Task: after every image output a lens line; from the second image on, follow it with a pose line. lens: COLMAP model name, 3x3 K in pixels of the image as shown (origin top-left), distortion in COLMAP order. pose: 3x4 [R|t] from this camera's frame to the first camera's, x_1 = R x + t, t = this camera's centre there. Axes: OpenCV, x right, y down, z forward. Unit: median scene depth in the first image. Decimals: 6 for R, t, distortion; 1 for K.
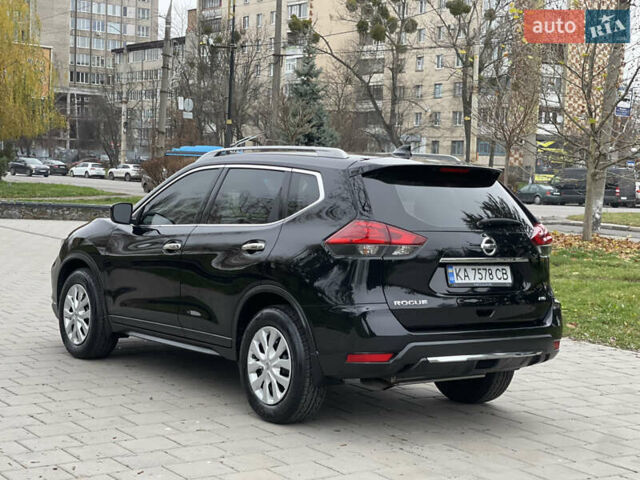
lens RADIAL K [[1179.6, 0, 327.3], [0, 1179.6, 243.1], [0, 0, 1]] dist [0.198364, 0.093428]
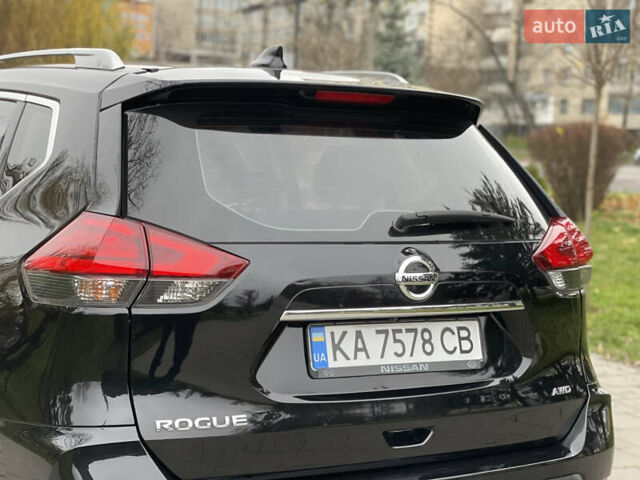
lens RADIAL K [[1179.6, 0, 327.3], [0, 1179.6, 243.1], [0, 0, 1]] dist [0.198364, 0.093428]
pose [[0.993976, 0.011408, -0.109002, 0.143895], [-0.007923, 0.999445, 0.032354, -0.021767], [0.109311, -0.031296, 0.993515, 0.560738]]
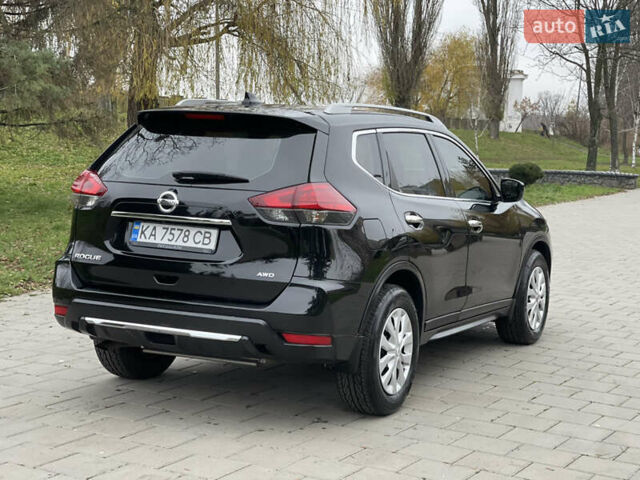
lens RADIAL K [[1179.0, 0, 316.0], [0, 1179.0, 250.4], [0, 0, 1]] dist [0.221341, -0.009001]
pose [[0.447316, 0.060917, -0.892299, 0.911230], [-0.068909, 0.997060, 0.033524, 0.001470], [0.891717, 0.046492, 0.450199, 0.681245]]
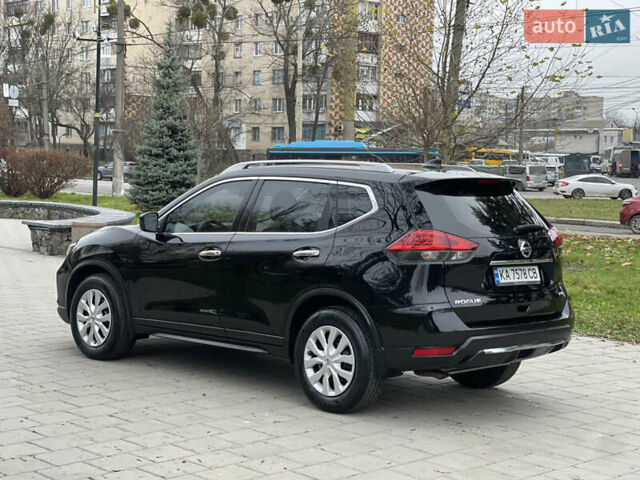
lens RADIAL K [[1179.6, 0, 327.3], [0, 1179.6, 243.1], [0, 0, 1]] dist [0.198364, 0.093428]
pose [[0.986532, -0.021101, 0.162203, -0.225361], [0.018976, 0.999713, 0.014637, -0.022614], [-0.162466, -0.011362, 0.986649, -0.086156]]
